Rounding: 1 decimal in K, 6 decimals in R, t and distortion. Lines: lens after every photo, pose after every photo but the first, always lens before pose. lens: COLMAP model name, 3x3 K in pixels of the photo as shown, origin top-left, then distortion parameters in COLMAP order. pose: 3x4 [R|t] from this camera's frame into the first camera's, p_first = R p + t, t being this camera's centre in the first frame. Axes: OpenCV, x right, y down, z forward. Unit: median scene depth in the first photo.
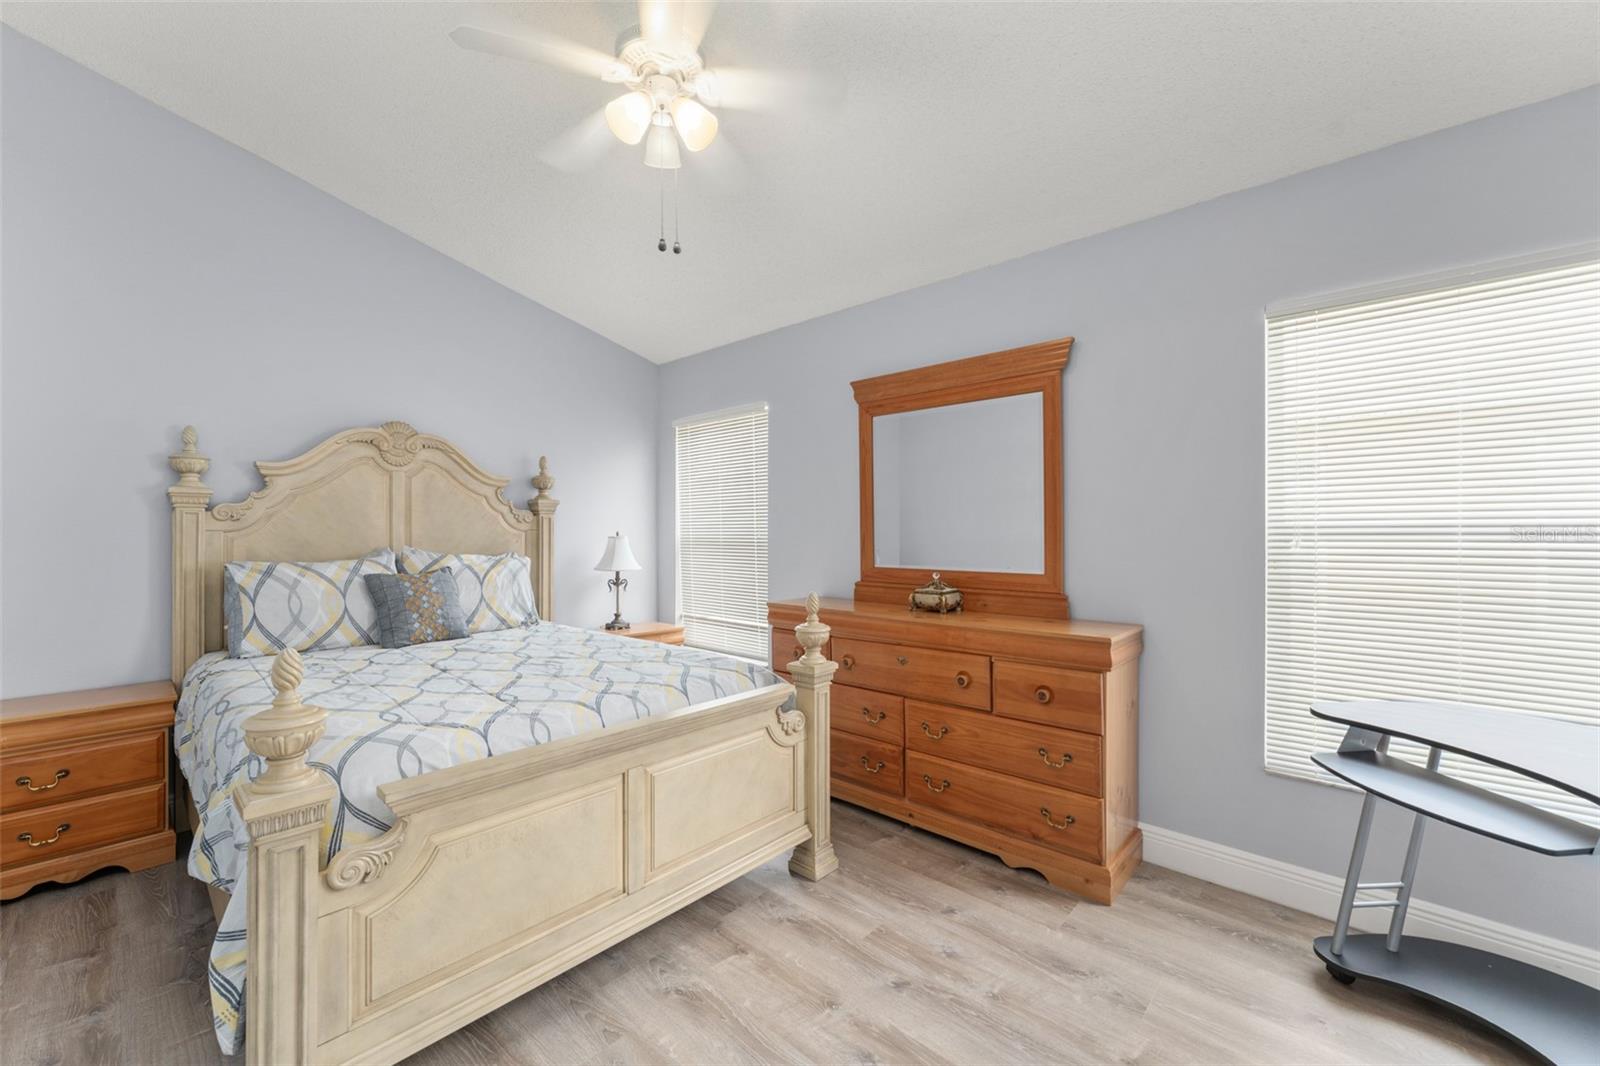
lens RADIAL K [[632.1, 0, 793.2], [0, 632.1, 532.3], [0, 0, 1]] dist [-0.000747, -0.000152]
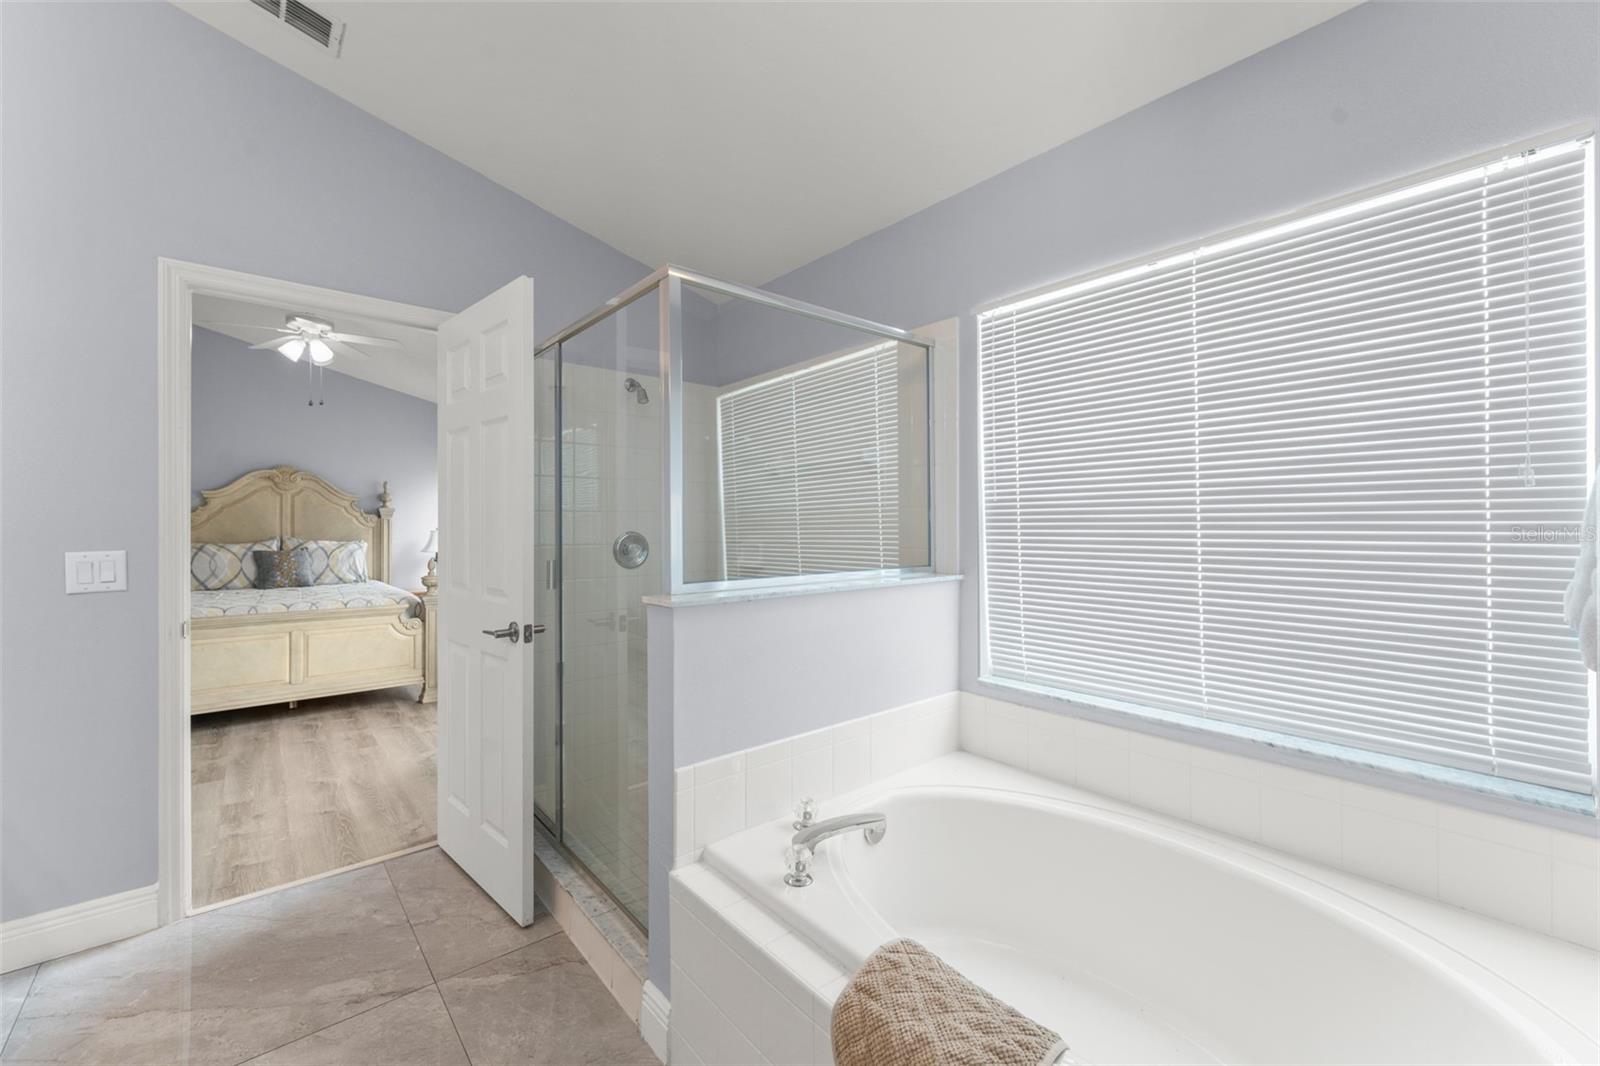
lens RADIAL K [[632.1, 0, 793.2], [0, 632.1, 532.3], [0, 0, 1]] dist [-0.000747, -0.000152]
pose [[0.992597, 0.003416, -0.121410, 1.124831], [-0.002055, 0.999934, 0.011331, -0.012131], [0.121441, -0.010997, 0.992538, -0.657319]]
